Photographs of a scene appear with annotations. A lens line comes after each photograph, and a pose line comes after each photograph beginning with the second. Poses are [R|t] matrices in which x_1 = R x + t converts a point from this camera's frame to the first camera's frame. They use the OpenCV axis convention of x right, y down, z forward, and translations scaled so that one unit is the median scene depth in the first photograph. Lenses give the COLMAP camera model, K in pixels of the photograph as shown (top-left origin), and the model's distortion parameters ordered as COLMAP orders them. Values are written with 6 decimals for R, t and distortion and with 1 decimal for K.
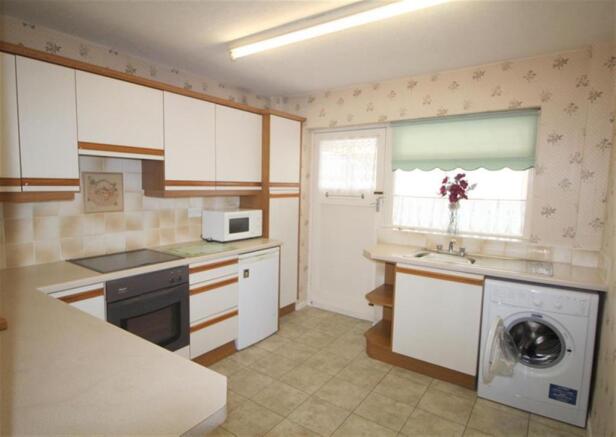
lens RADIAL K [[357.3, 0, 308.0], [0, 357.3, 218.5], [0, 0, 1]] dist [0.000409, 0.000170]
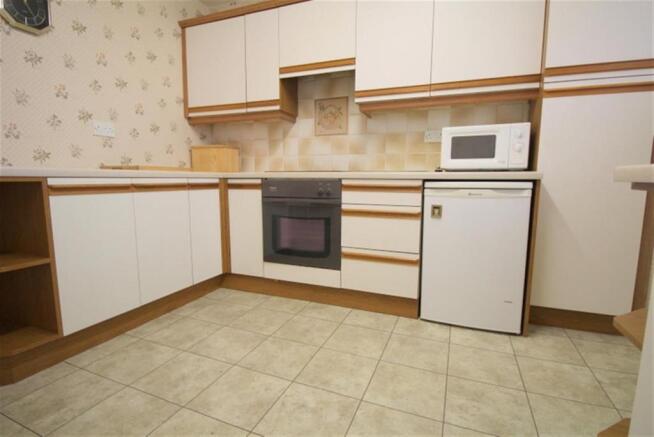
lens RADIAL K [[330.6, 0, 315.2], [0, 330.6, 221.6], [0, 0, 1]] dist [-0.015461, -0.000526]
pose [[0.204214, 0.109223, -0.972814, 0.447367], [-0.093616, 0.991381, 0.091655, 0.158615], [0.974440, 0.072354, 0.212678, 0.746133]]
